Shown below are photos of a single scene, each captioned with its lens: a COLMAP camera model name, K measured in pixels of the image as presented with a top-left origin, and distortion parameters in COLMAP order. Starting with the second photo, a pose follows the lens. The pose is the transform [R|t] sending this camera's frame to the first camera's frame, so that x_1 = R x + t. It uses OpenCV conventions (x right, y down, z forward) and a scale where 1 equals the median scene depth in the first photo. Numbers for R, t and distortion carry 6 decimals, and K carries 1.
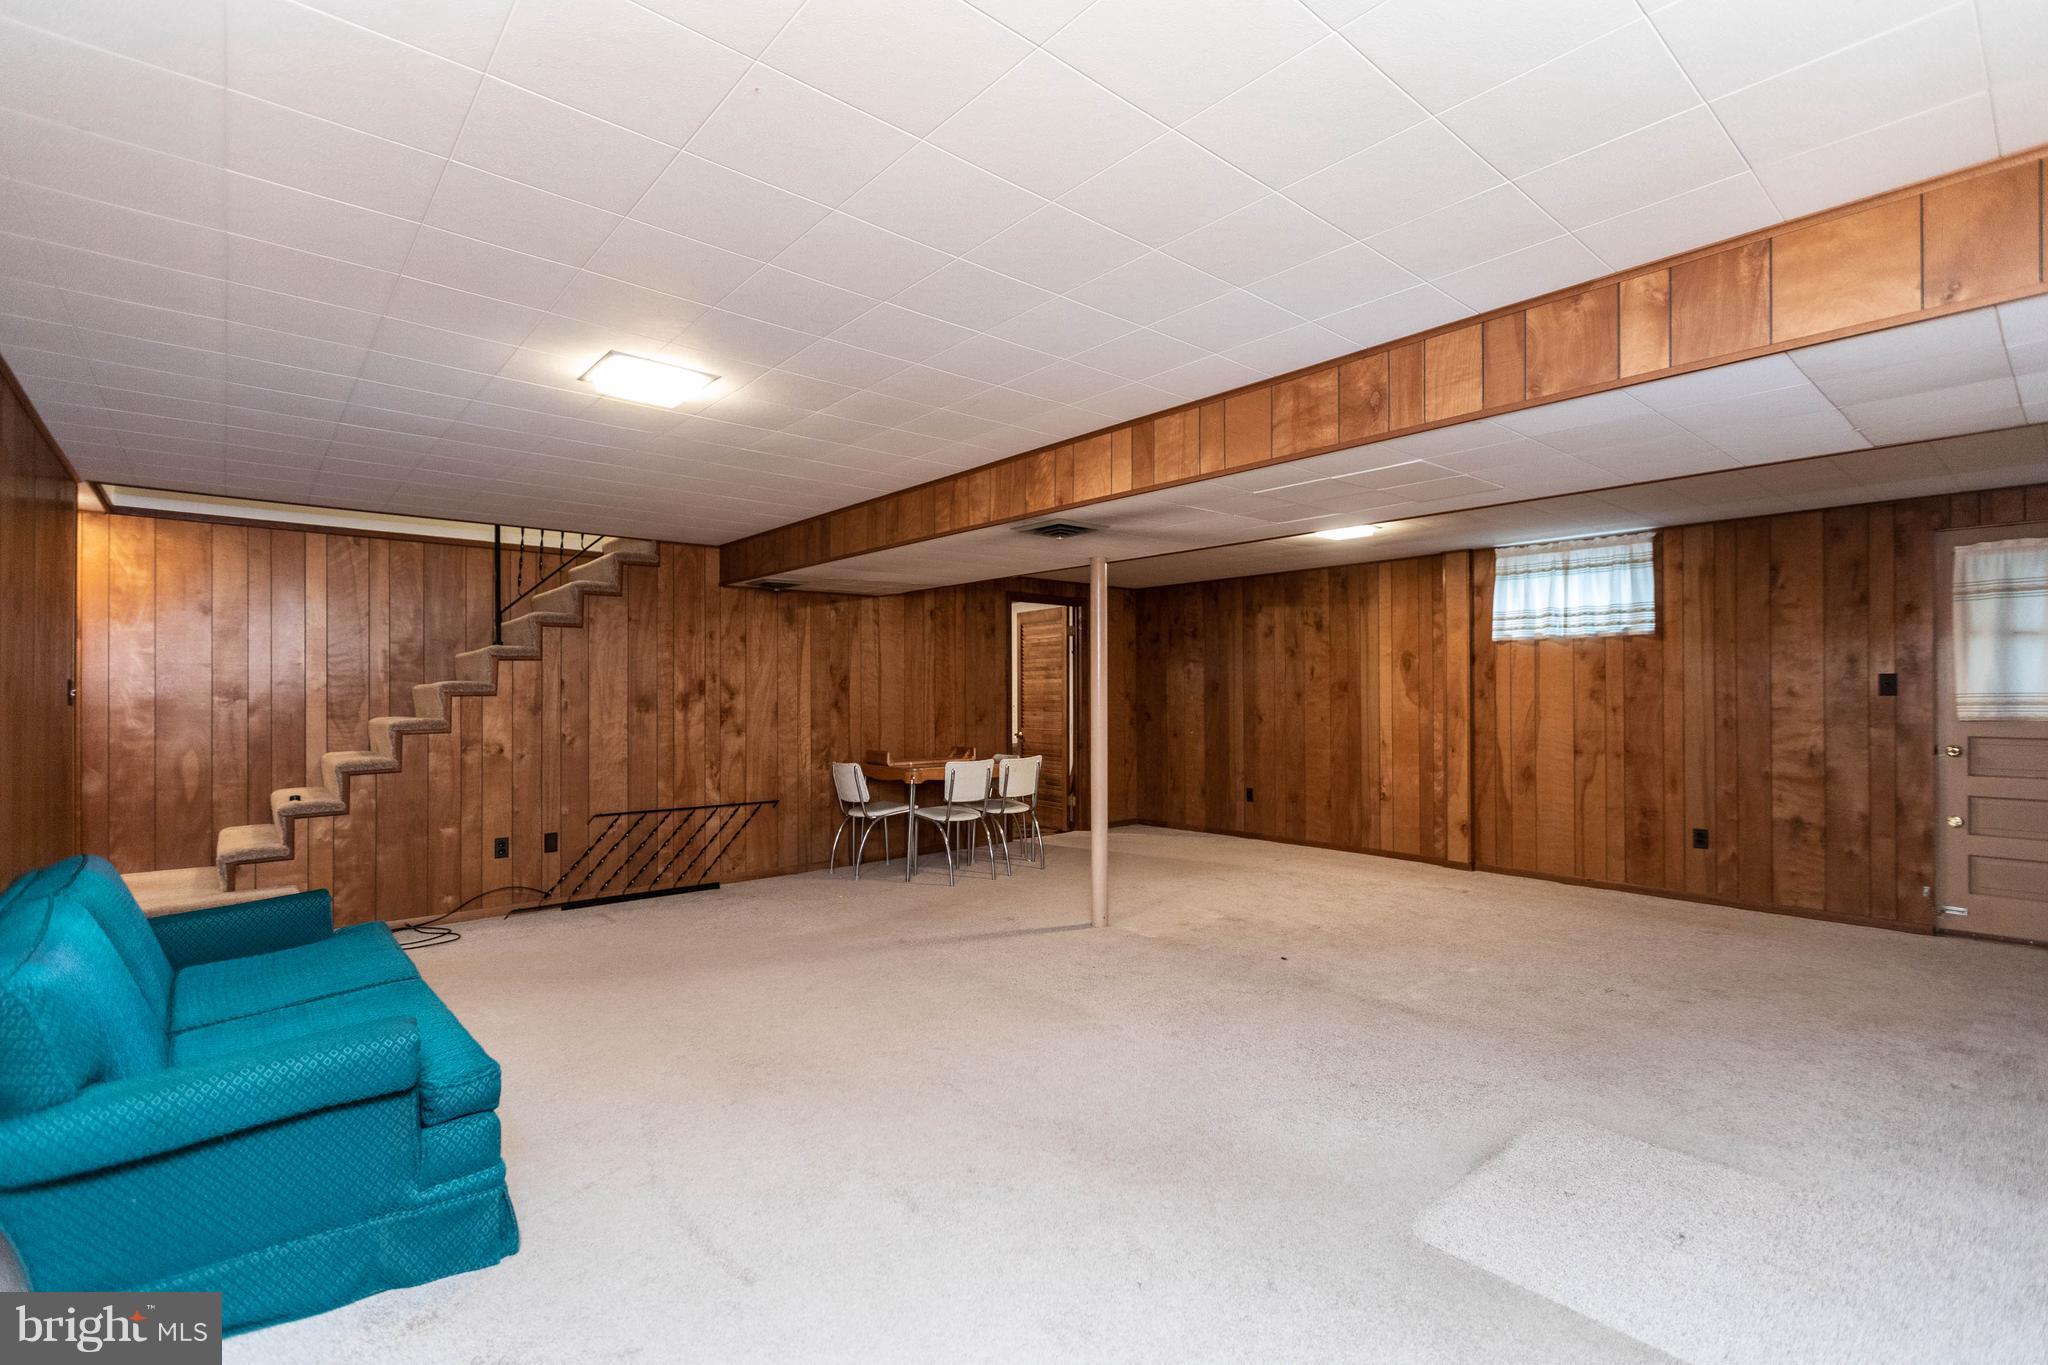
lens RADIAL K [[915.3, 0, 1024.0], [0, 915.3, 682.5], [0, 0, 1]] dist [-0.000686, -0.000399]
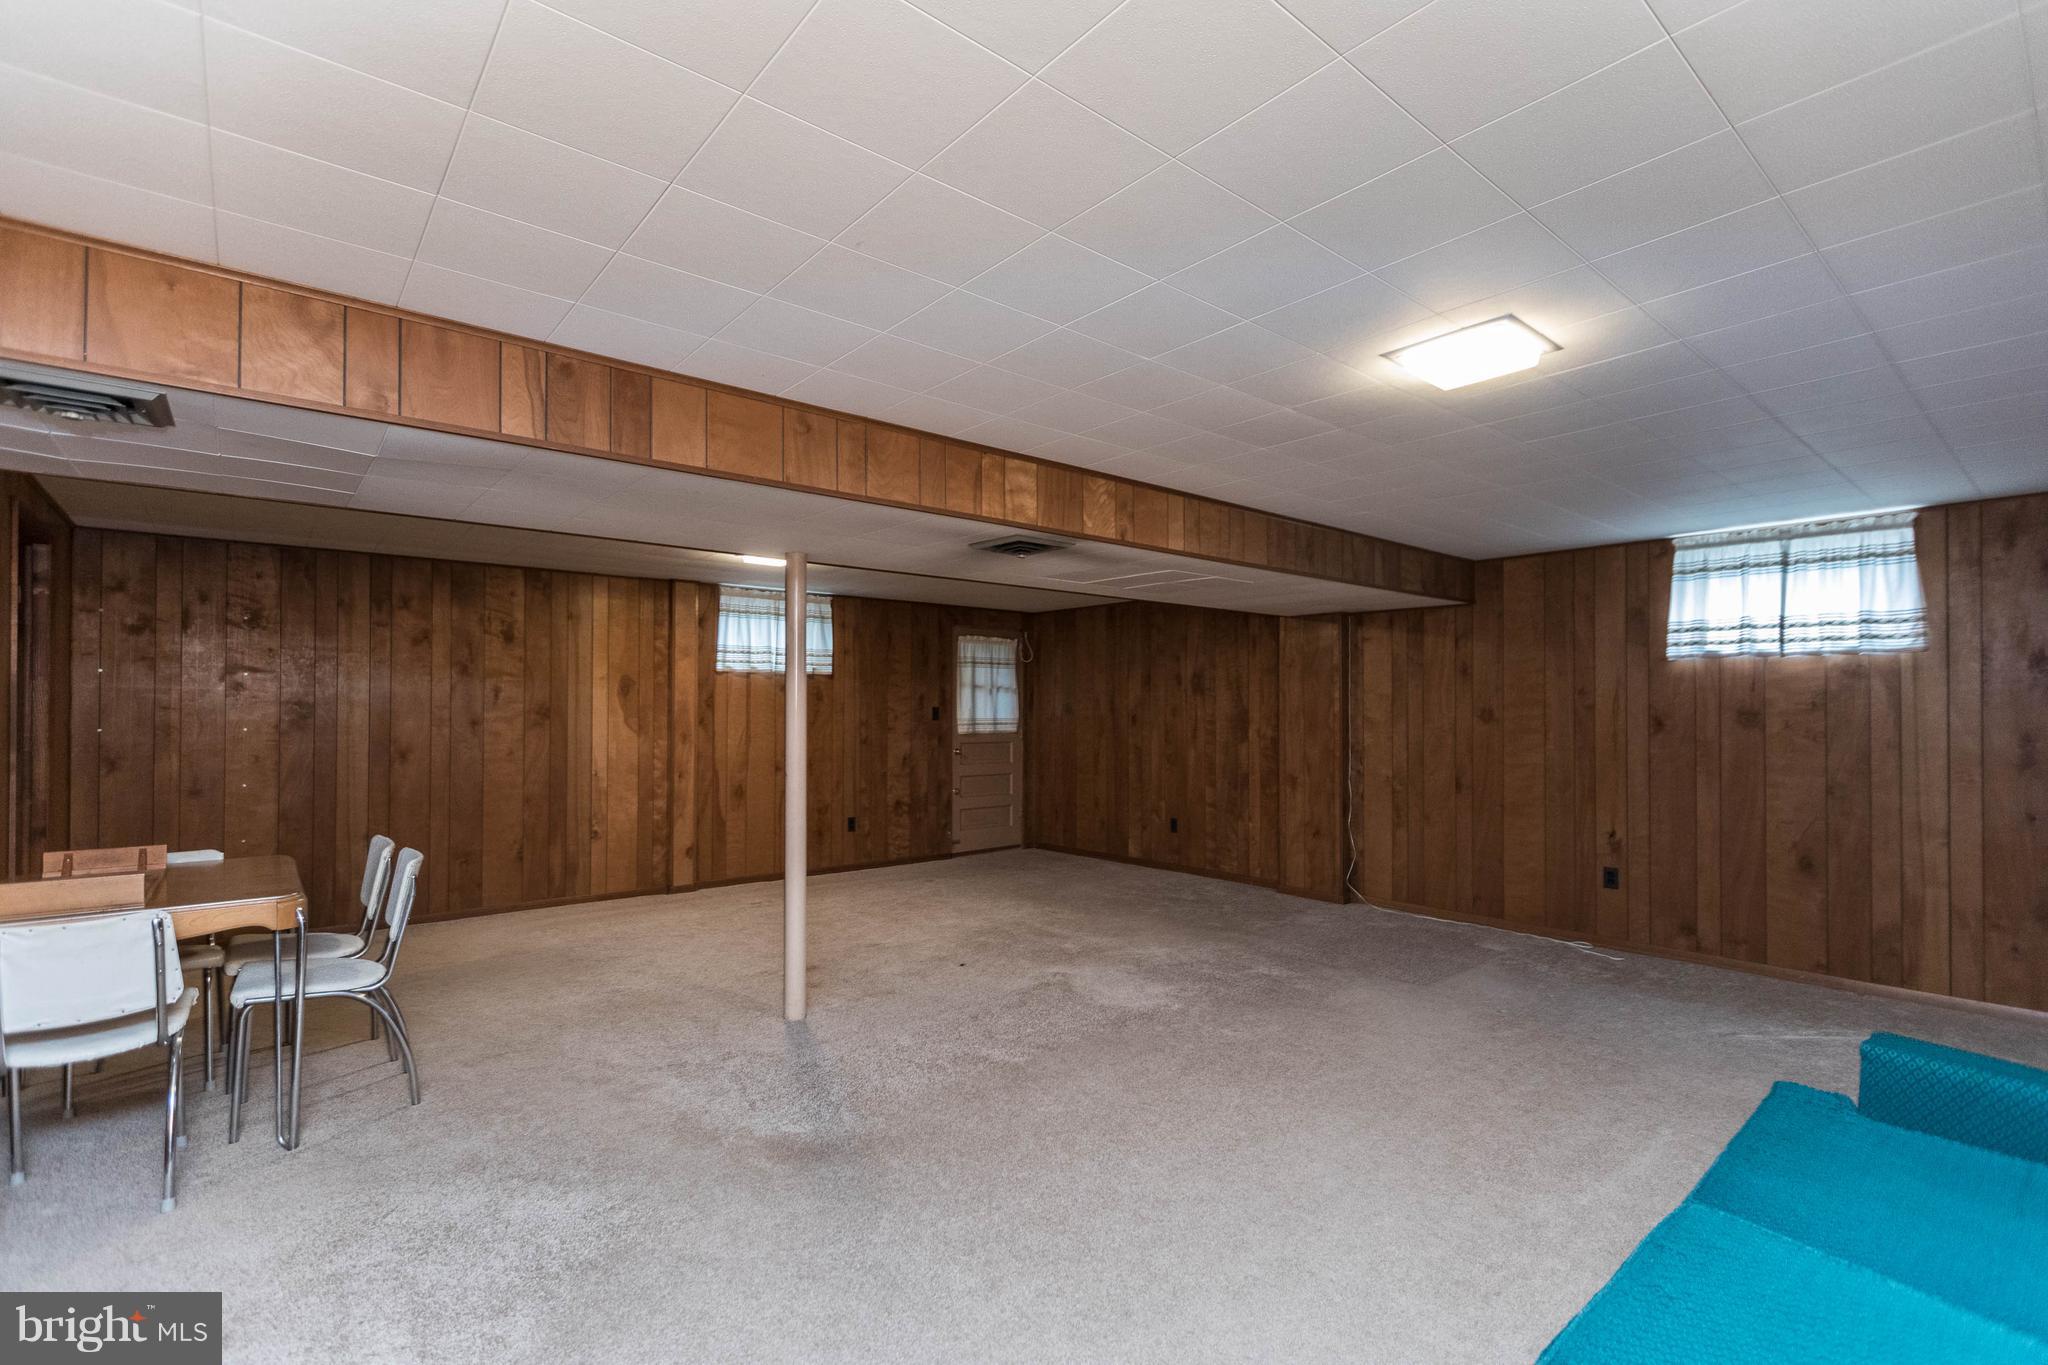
lens RADIAL K [[935.5, 0, 1020.6], [0, 935.5, 714.9], [0, 0, 1]] dist [-0.000181, -0.000348]
pose [[0.017439, 0.001351, 0.999847, -0.580545], [-0.010468, 0.999945, -0.001169, 0.003802], [-0.999793, -0.010446, 0.017453, 0.625903]]
